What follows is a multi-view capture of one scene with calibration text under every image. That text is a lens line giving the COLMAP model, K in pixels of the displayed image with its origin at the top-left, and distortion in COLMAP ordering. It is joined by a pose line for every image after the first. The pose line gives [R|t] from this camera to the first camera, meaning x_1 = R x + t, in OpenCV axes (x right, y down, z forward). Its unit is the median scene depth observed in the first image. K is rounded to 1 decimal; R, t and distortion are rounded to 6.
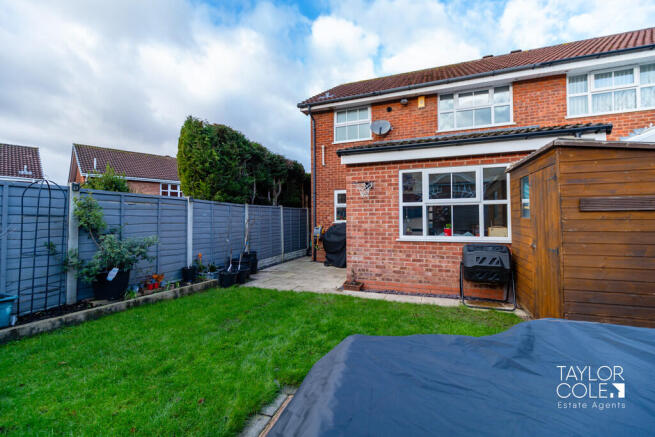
lens RADIAL K [[283.6, 0, 329.6], [0, 283.6, 213.9], [0, 0, 1]] dist [0.000700, -0.000037]
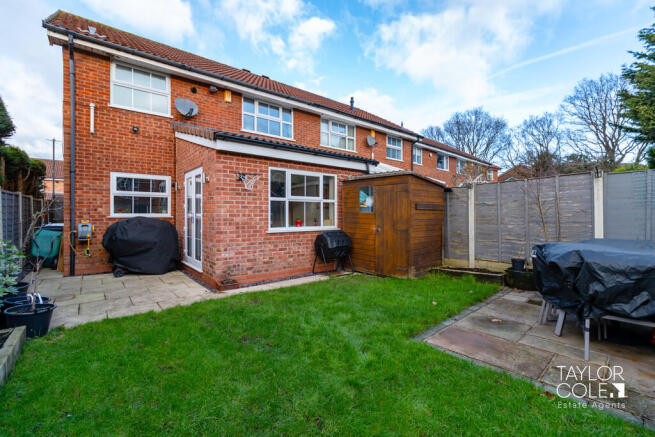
lens RADIAL K [[283.6, 0, 329.6], [0, 283.6, 213.9], [0, 0, 1]] dist [0.000700, -0.000037]
pose [[0.501455, 0.005135, 0.865168, -0.538081], [-0.022814, 0.999713, 0.007290, 0.010283], [-0.864883, -0.023394, 0.501428, 0.259683]]
